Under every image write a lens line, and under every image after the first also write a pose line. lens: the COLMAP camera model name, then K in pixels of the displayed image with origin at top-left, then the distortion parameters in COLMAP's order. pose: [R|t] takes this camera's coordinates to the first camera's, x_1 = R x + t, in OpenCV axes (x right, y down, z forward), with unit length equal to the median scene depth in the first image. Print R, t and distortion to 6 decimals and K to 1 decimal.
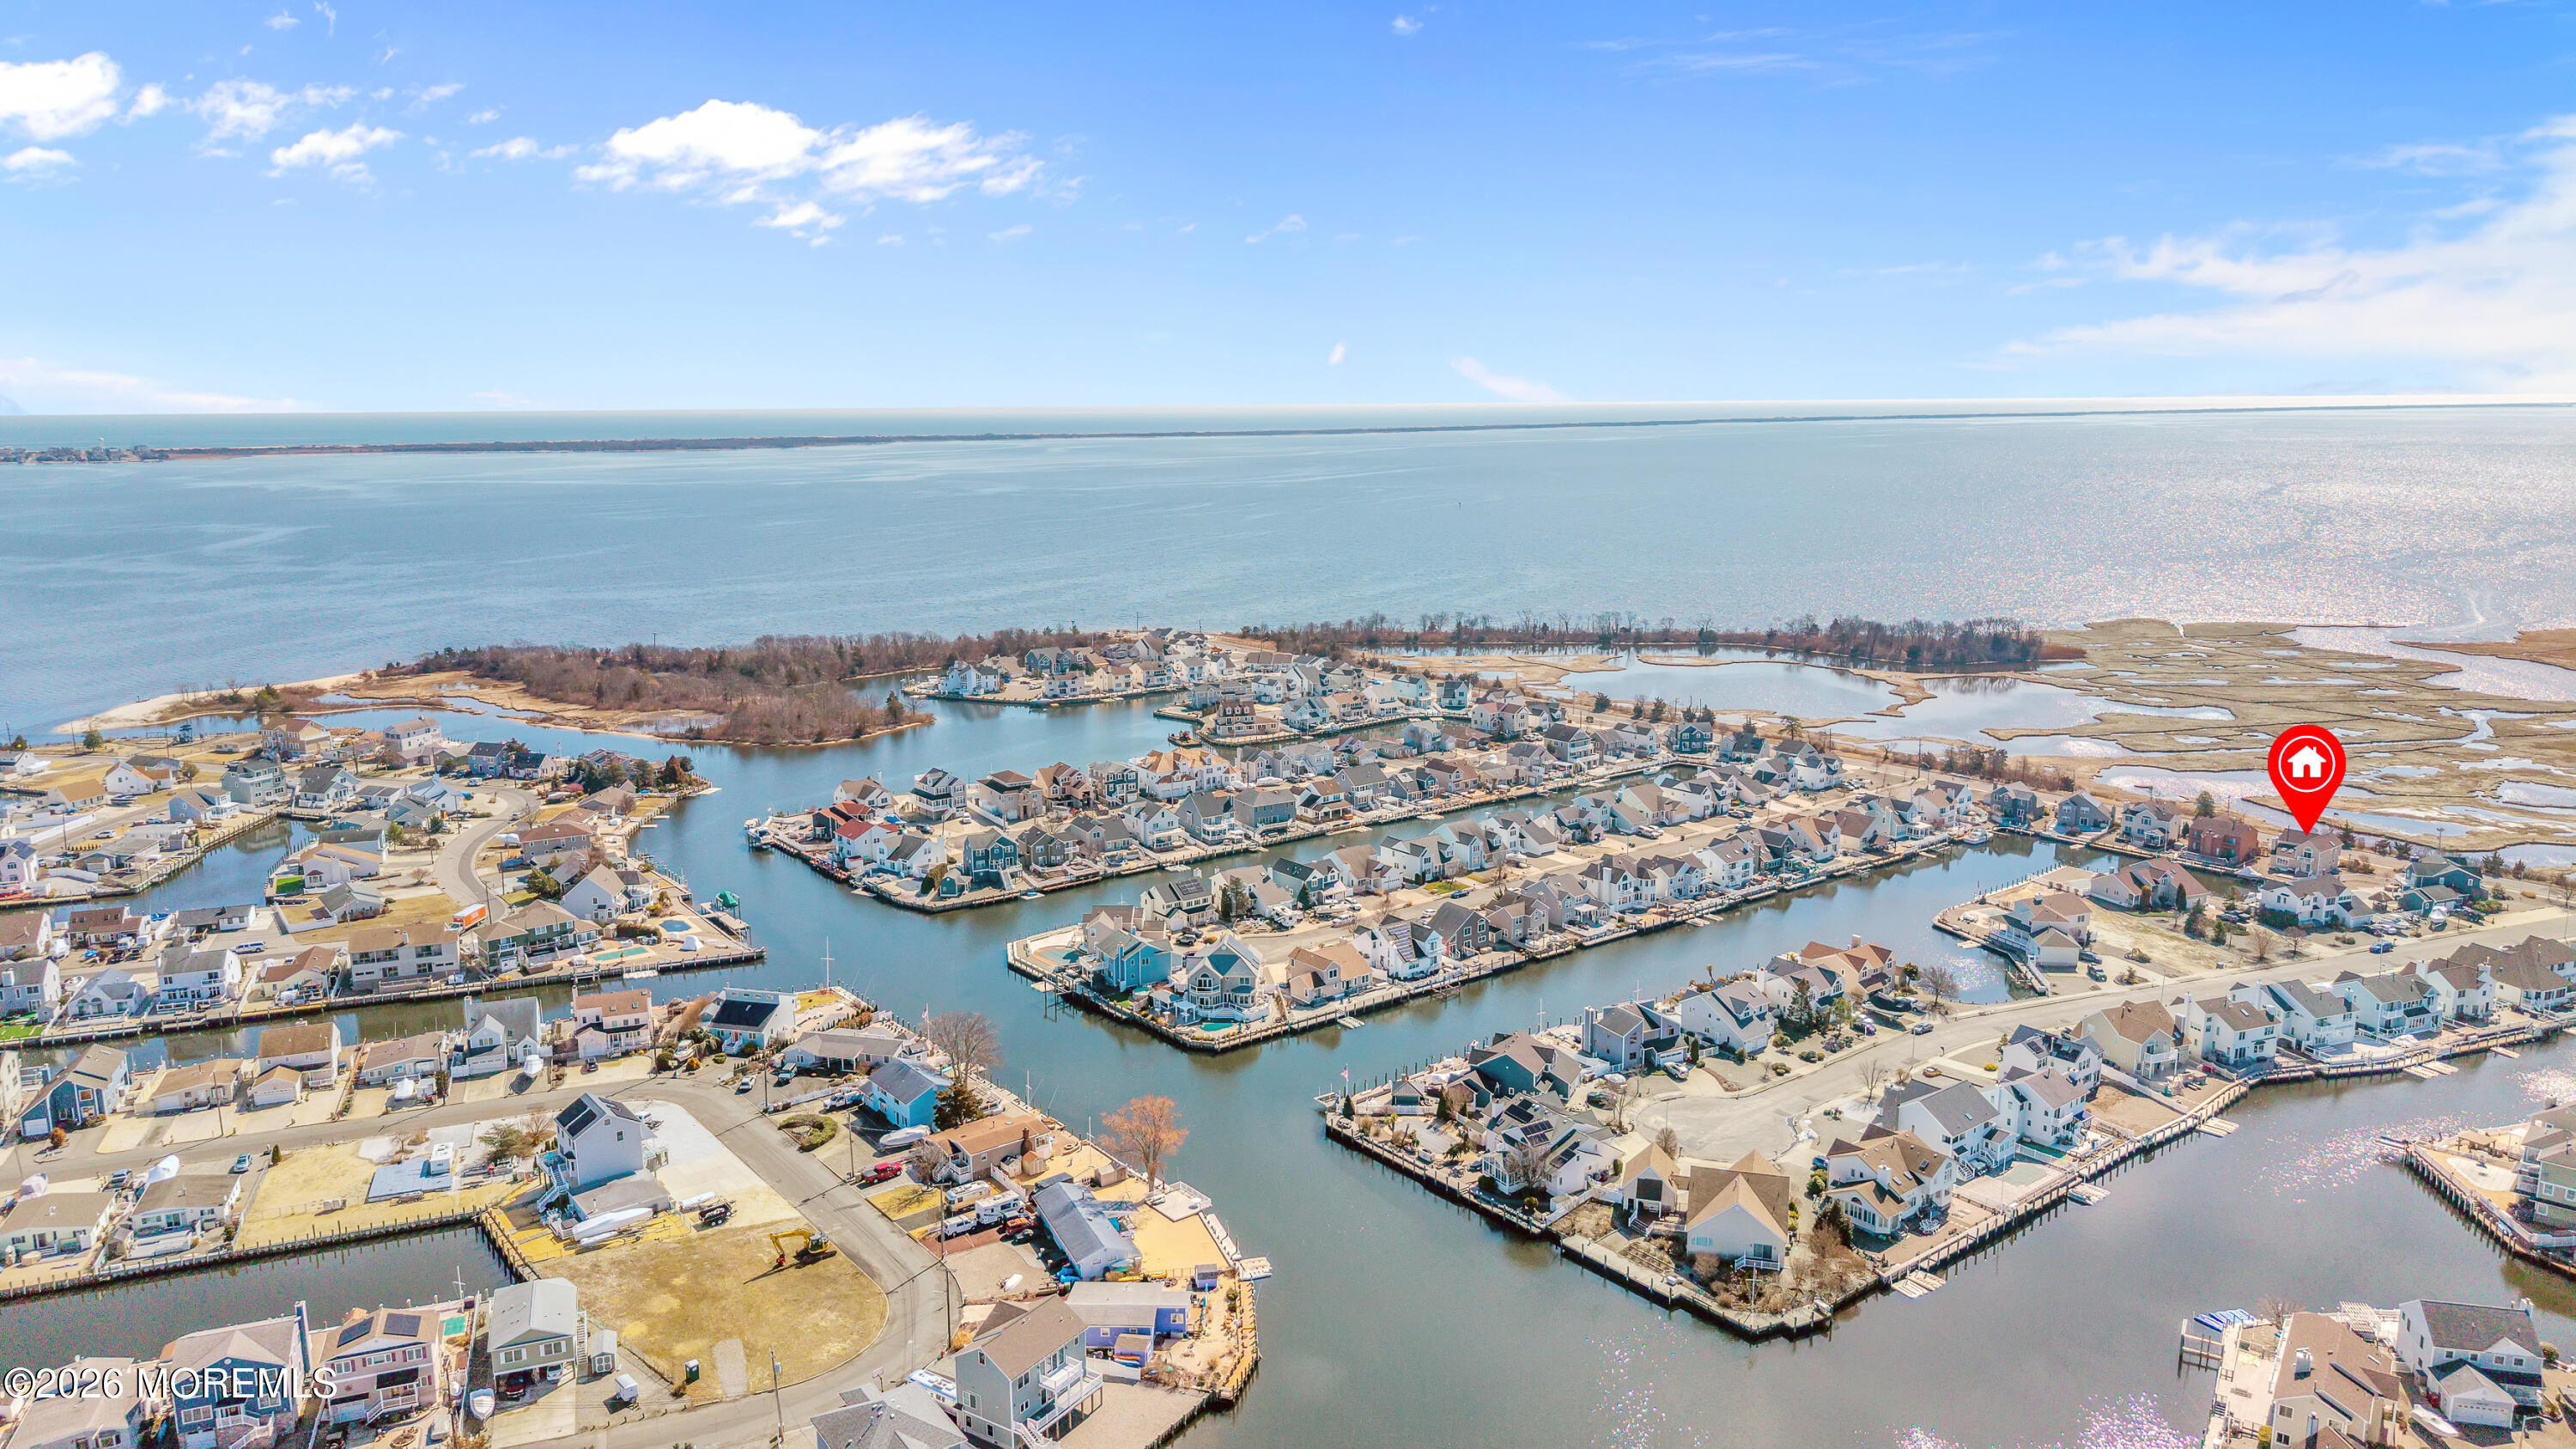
lens RADIAL K [[1731.6, 0, 1288.0], [0, 1731.6, 724.5], [0, 0, 1]] dist [0.022537, -0.001731]
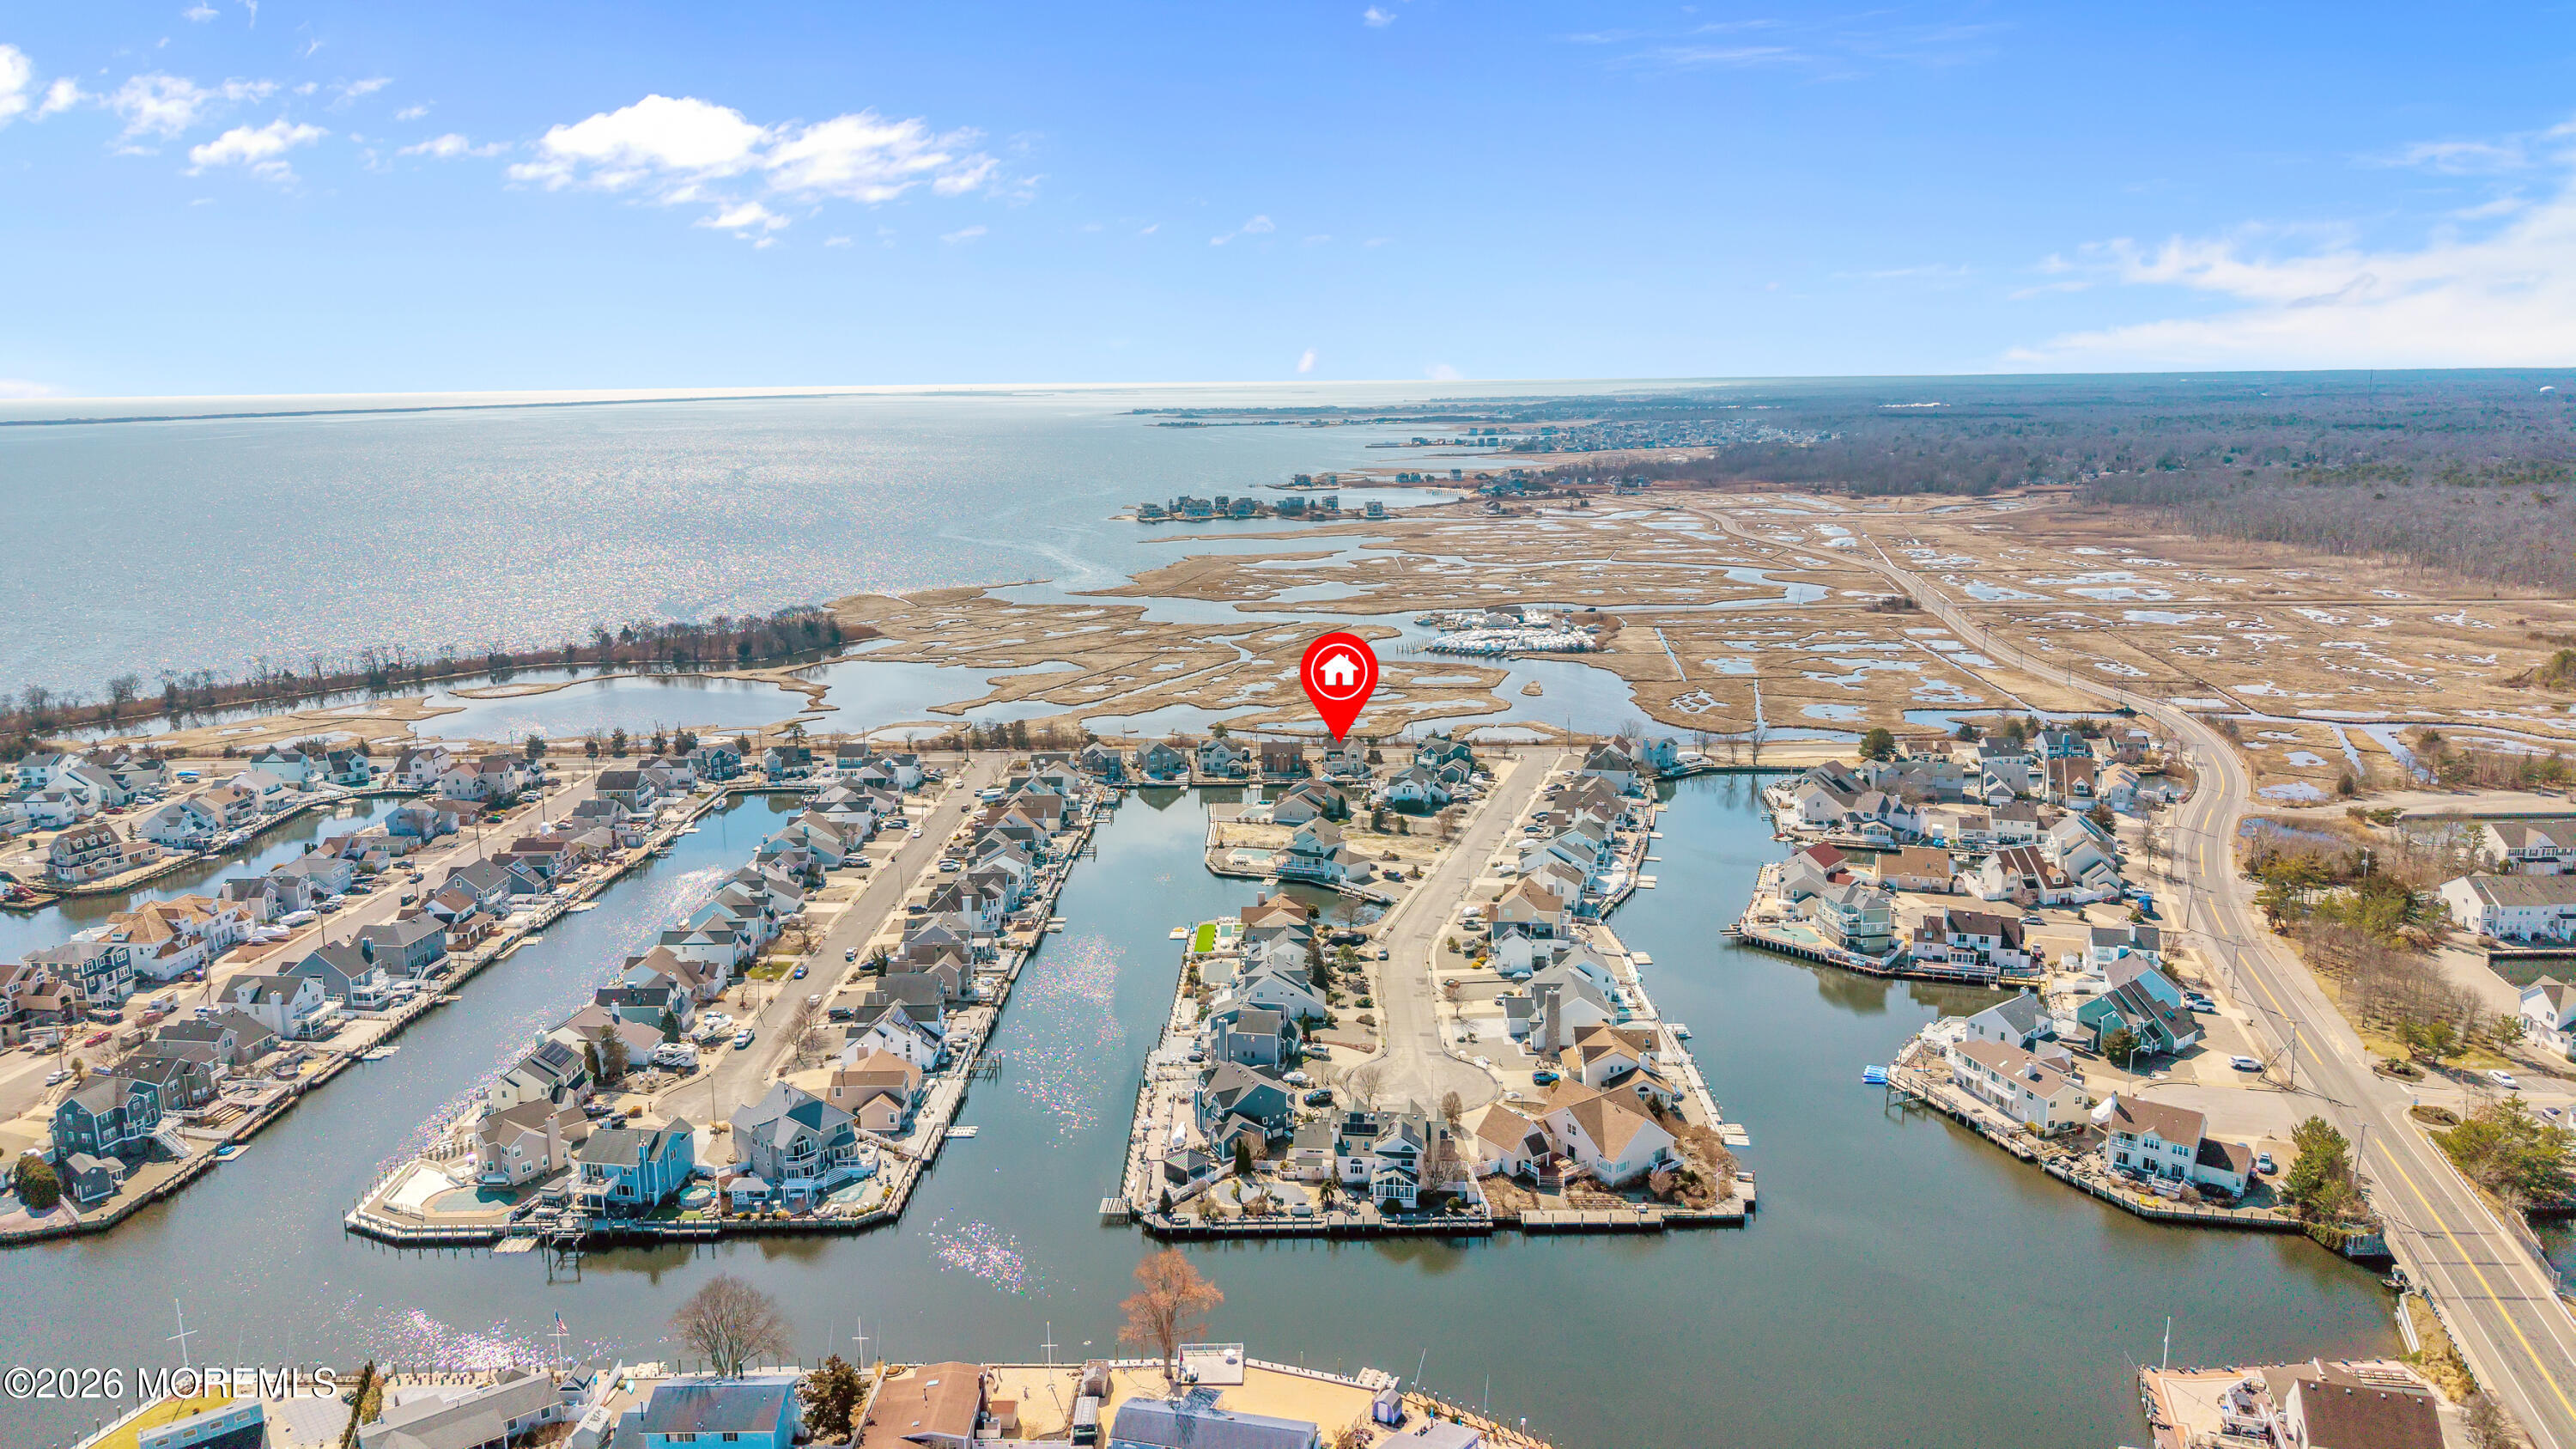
lens RADIAL K [[1731.6, 0, 1288.0], [0, 1731.6, 724.5], [0, 0, 1]] dist [0.022537, -0.001731]
pose [[0.613335, -0.156509, 0.774161, -0.286882], [0.155685, 0.984897, 0.075769, -0.034484], [-0.774327, 0.074053, 0.628438, 0.204536]]
